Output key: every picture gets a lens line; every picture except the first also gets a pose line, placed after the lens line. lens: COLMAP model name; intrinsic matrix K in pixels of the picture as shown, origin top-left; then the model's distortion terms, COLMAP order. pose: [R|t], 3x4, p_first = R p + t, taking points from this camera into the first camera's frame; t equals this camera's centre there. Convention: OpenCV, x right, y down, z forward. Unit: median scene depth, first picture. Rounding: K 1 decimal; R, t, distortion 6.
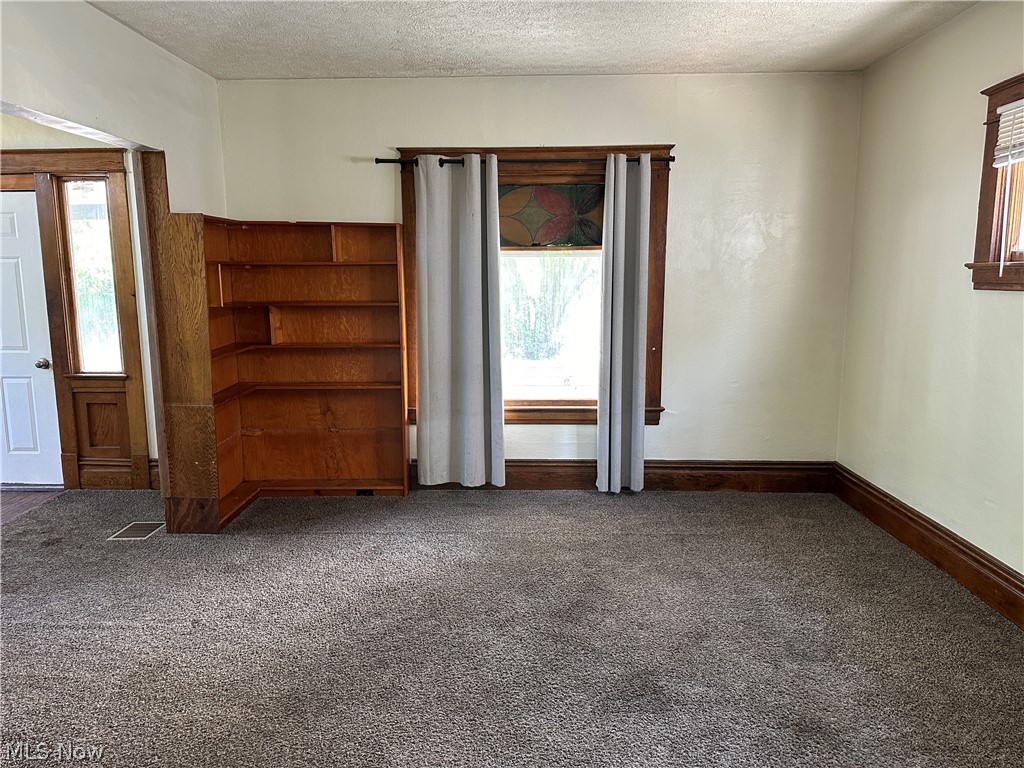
lens RADIAL K [[713.2, 0, 507.9], [0, 713.2, 383.5], [0, 0, 1]] dist [0.045513, -0.030991]
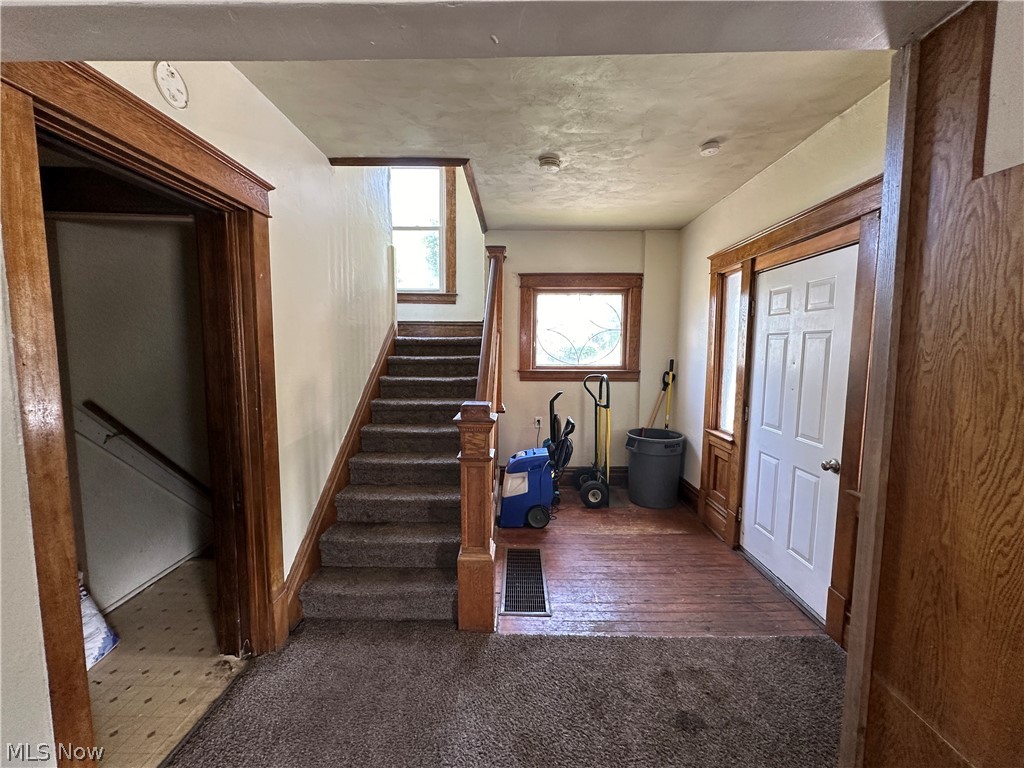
lens RADIAL K [[407.9, 0, 508.8], [0, 407.9, 383.9], [0, 0, 1]] dist [-0.006867, 0.000907]
pose [[0.006038, 0.096310, -0.995333, -0.234512], [-0.156217, 0.983222, 0.094190, -0.108502], [0.987704, 0.154919, 0.020982, 0.679923]]
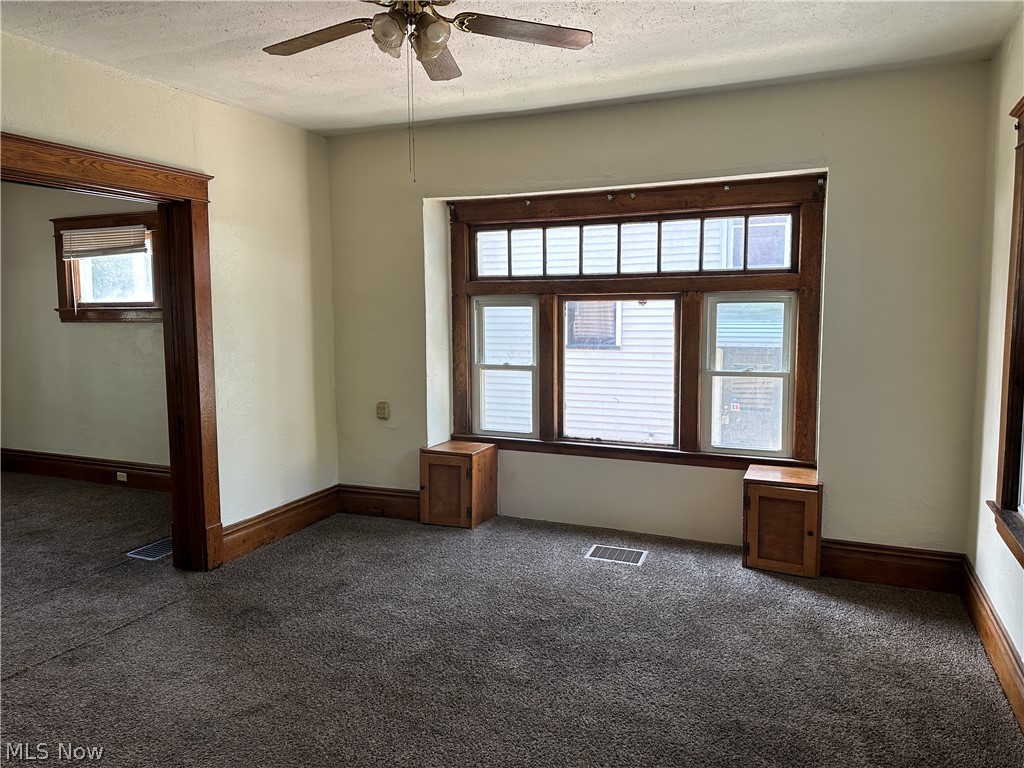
lens RADIAL K [[713.2, 0, 515.0], [0, 713.2, 376.7], [0, 0, 1]] dist [0.045513, -0.030991]
pose [[0.364984, -0.075865, 0.927918, -0.497060], [0.141881, 0.989566, 0.025098, 0.095506], [-0.920139, 0.122494, 0.371940, -0.560778]]
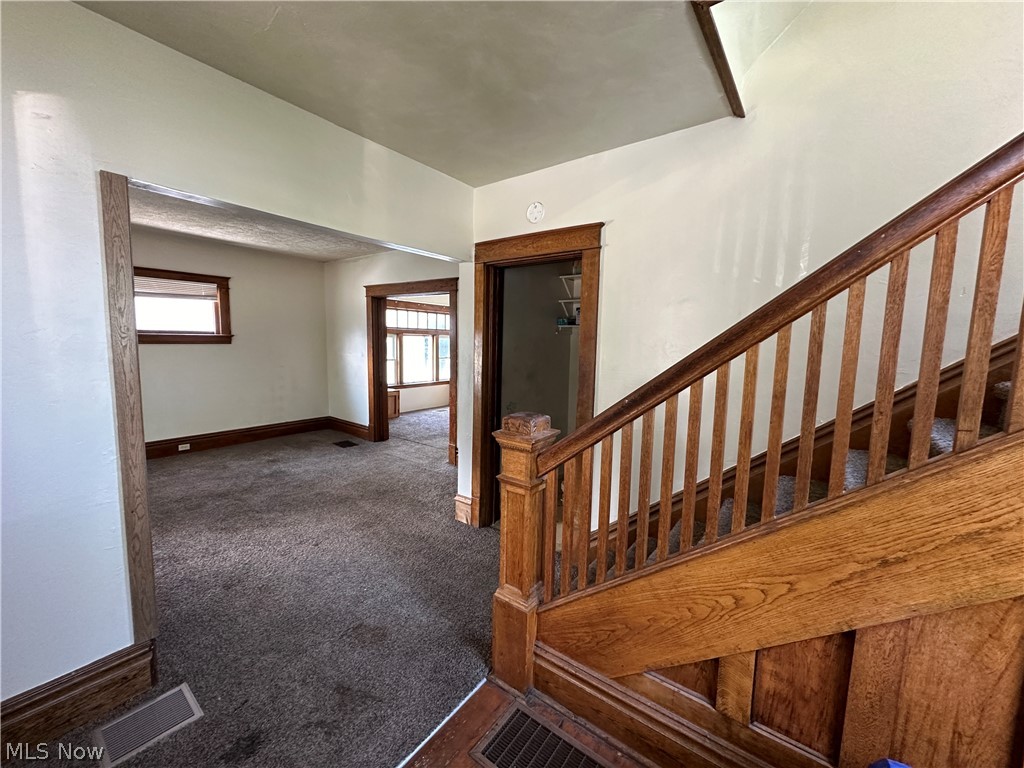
lens RADIAL K [[407.9, 0, 514.1], [0, 407.9, 382.3], [0, 0, 1]] dist [-0.006867, 0.000907]
pose [[-0.819182, -0.072367, 0.568950, -0.914759], [0.070580, 0.971748, 0.225222, -0.155906], [-0.569174, 0.224655, -0.790930, 0.963908]]
